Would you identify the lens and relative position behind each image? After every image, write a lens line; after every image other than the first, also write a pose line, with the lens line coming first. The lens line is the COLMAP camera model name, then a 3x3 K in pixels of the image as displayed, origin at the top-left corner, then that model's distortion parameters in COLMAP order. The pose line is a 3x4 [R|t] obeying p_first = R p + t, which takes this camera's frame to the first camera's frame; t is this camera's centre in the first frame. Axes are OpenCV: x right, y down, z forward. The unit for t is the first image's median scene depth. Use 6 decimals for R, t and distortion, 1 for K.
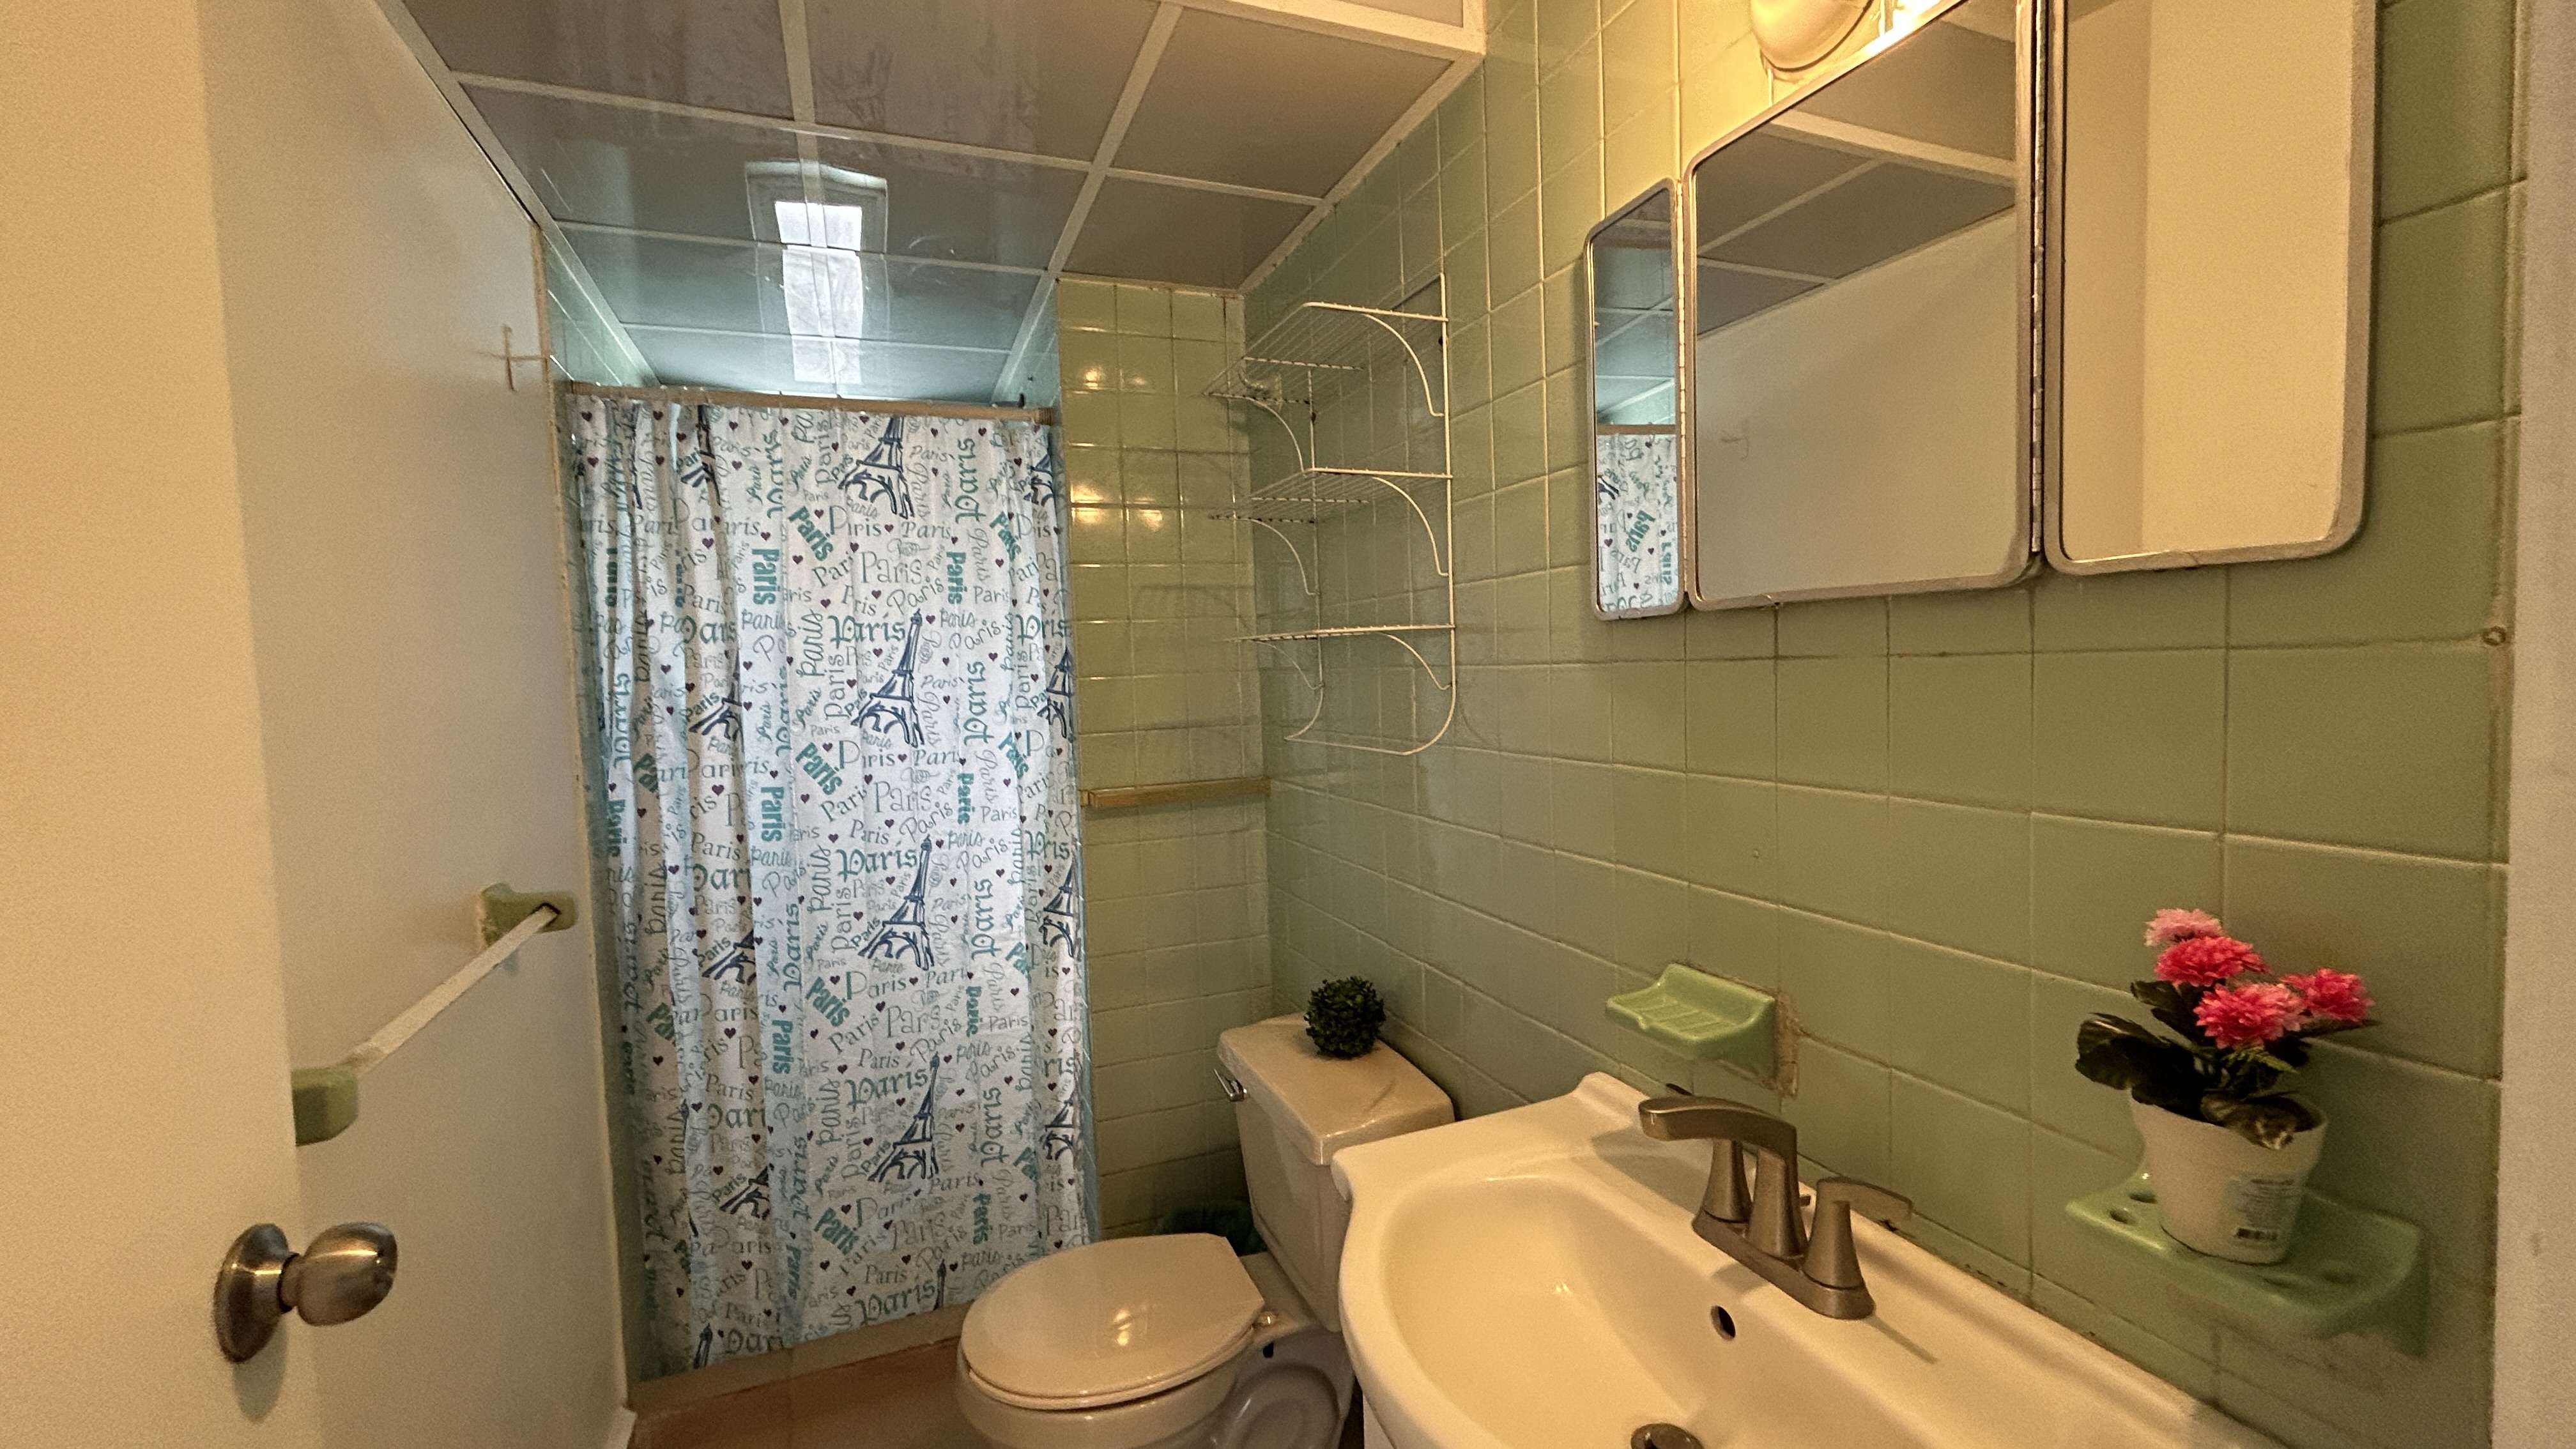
lens RADIAL K [[1070.7, 0, 1290.8], [0, 1070.7, 725.8], [0, 0, 1]] dist [0.003901, 0.001707]
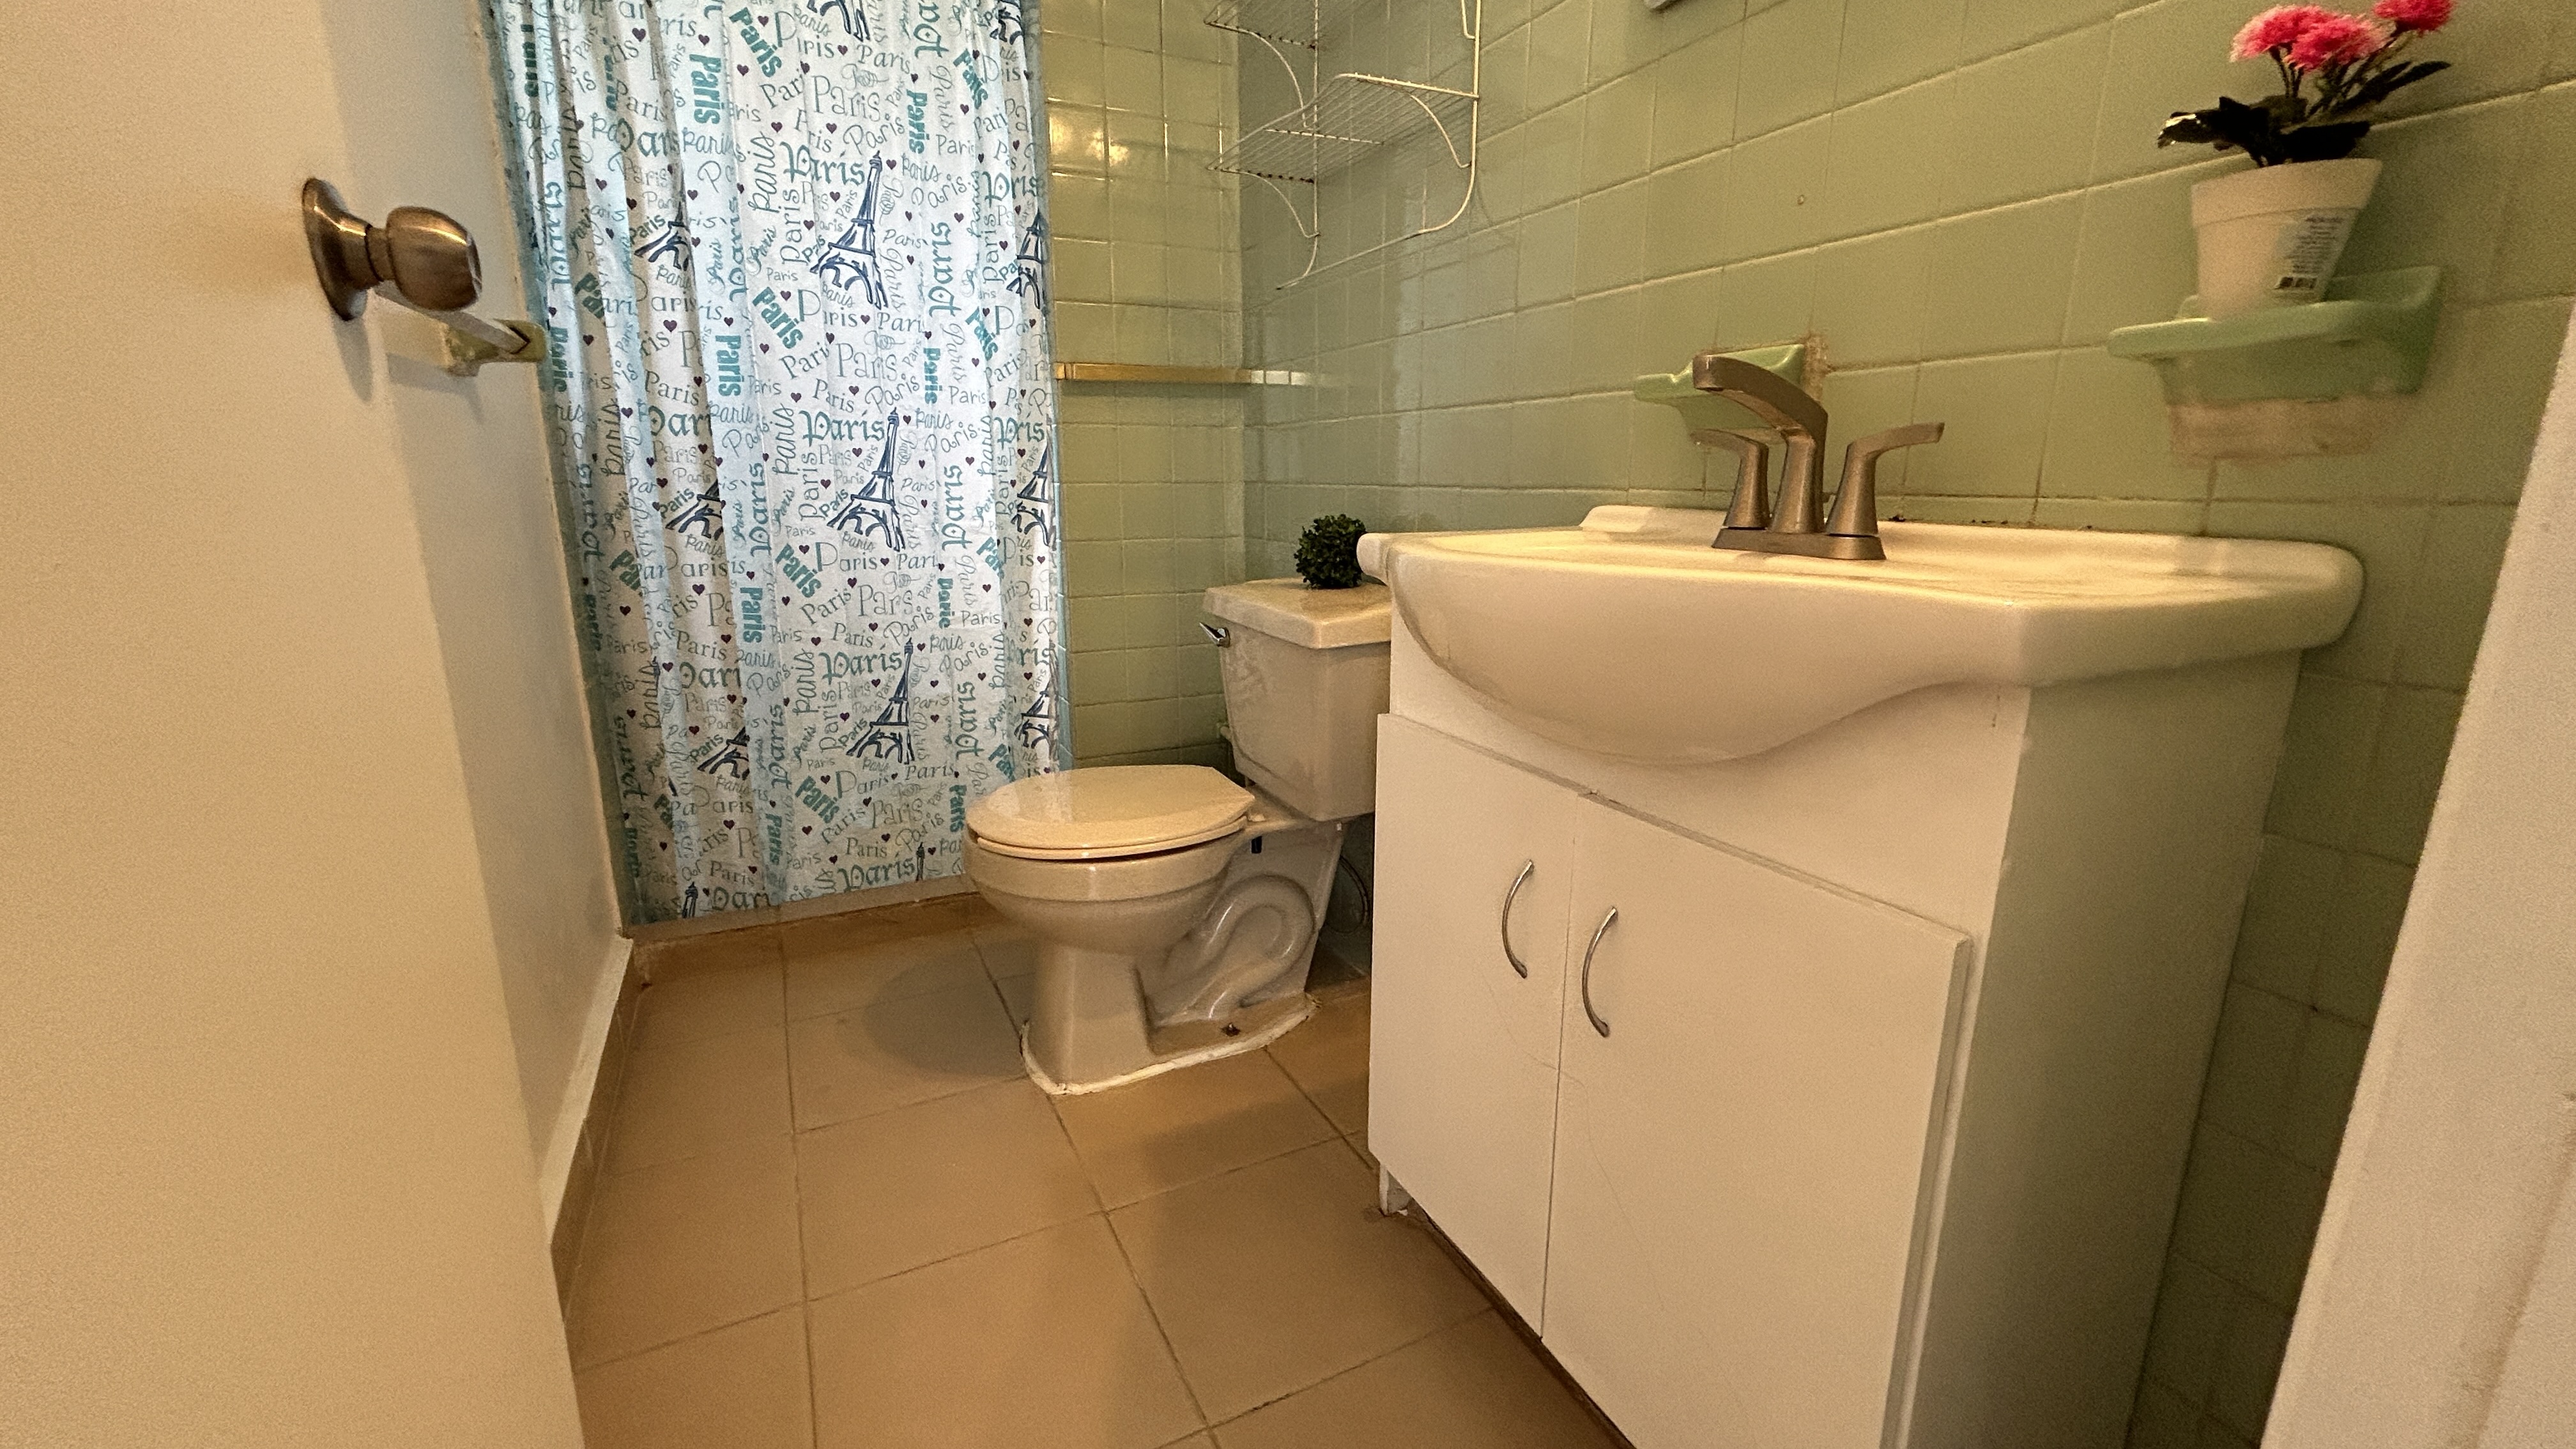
lens RADIAL K [[1070.7, 0, 1290.5], [0, 1070.7, 726.1], [0, 0, 1]] dist [0.003901, 0.001707]
pose [[0.996984, 0.019863, 0.075023, -0.052226], [-0.032356, 0.985054, 0.169179, 0.212552], [-0.070541, -0.171096, 0.982726, -0.019865]]
